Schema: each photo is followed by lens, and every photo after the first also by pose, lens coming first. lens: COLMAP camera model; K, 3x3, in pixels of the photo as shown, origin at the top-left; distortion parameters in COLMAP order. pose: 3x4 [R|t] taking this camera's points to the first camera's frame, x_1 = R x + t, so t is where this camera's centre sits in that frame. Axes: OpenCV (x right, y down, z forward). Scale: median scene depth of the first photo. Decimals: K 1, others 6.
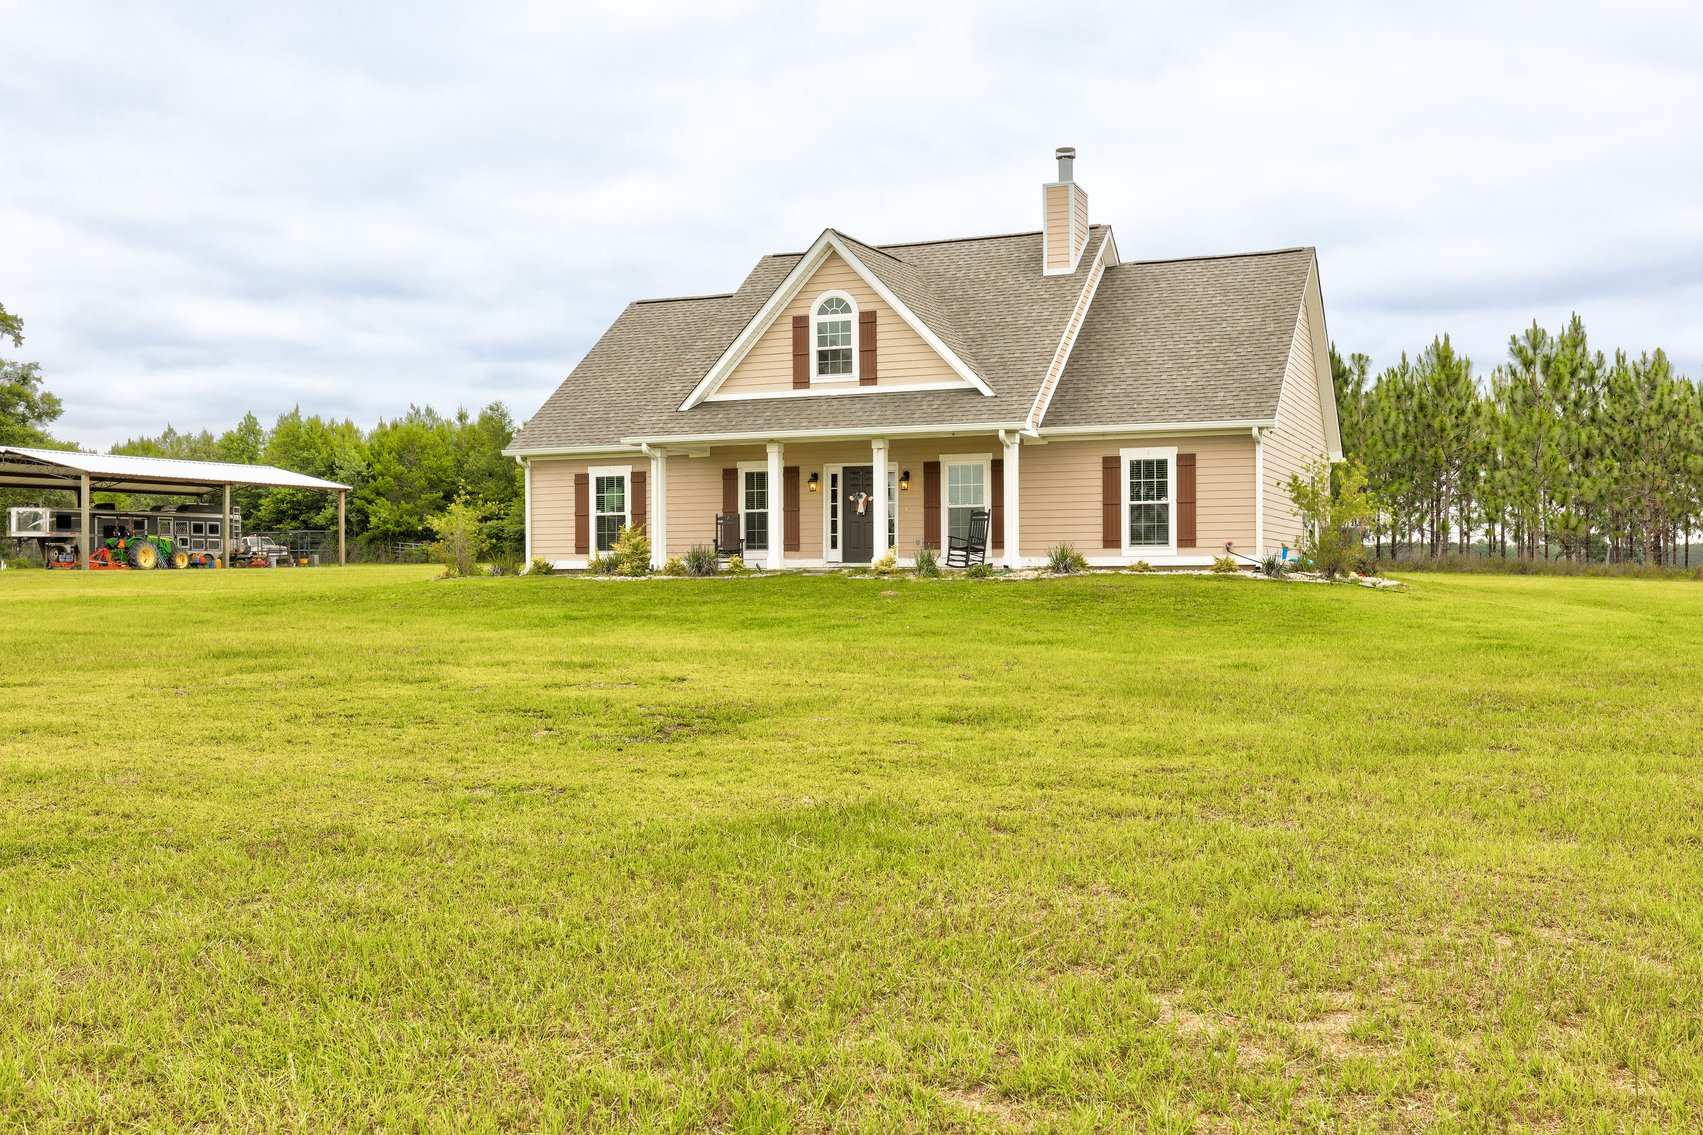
lens RADIAL K [[1686.0, 0, 858.5], [0, 1686.0, 570.0], [0, 0, 1]] dist [0.037871, 0.000000]
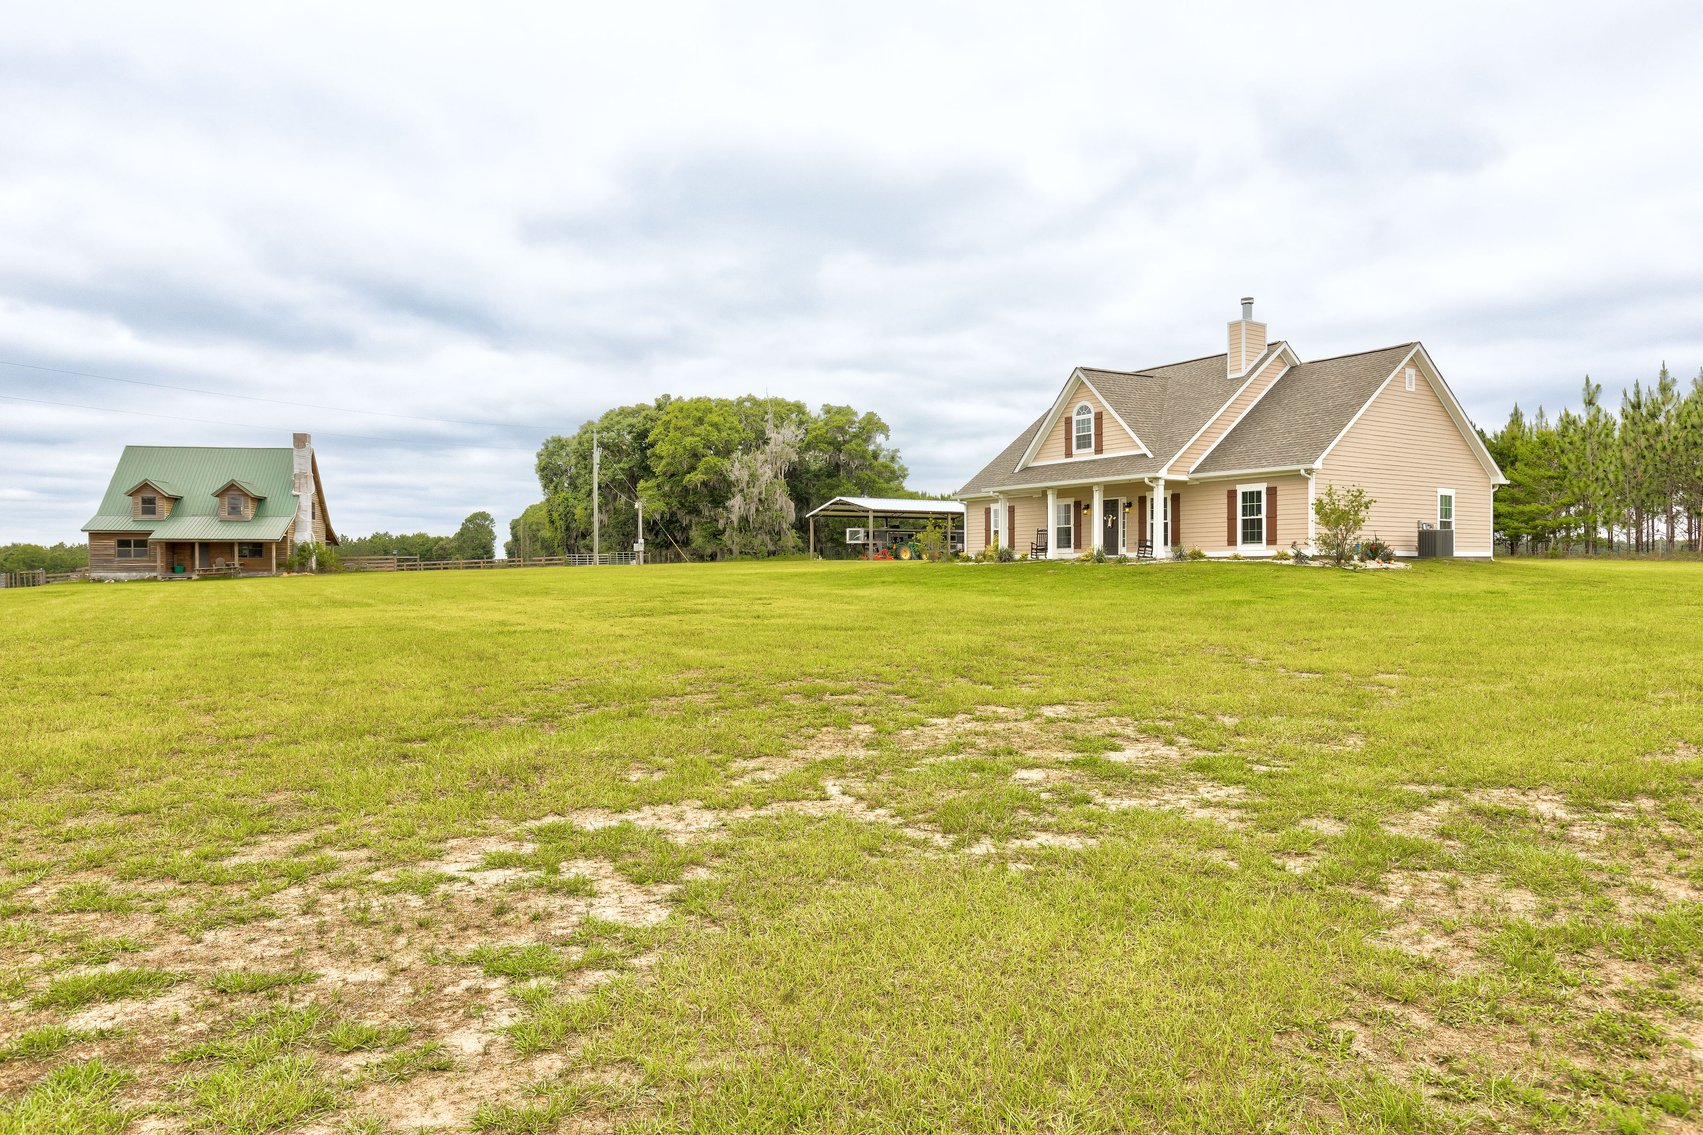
lens RADIAL K [[1131.5, 0, 859.5], [0, 1131.5, 566.4], [0, 0, 1]] dist [-0.032366, 0.000042]
pose [[0.835236, -0.004349, -0.549874, 0.435141], [0.009327, 0.999937, 0.006259, -0.002830], [0.549812, -0.010357, 0.835224, -0.115154]]
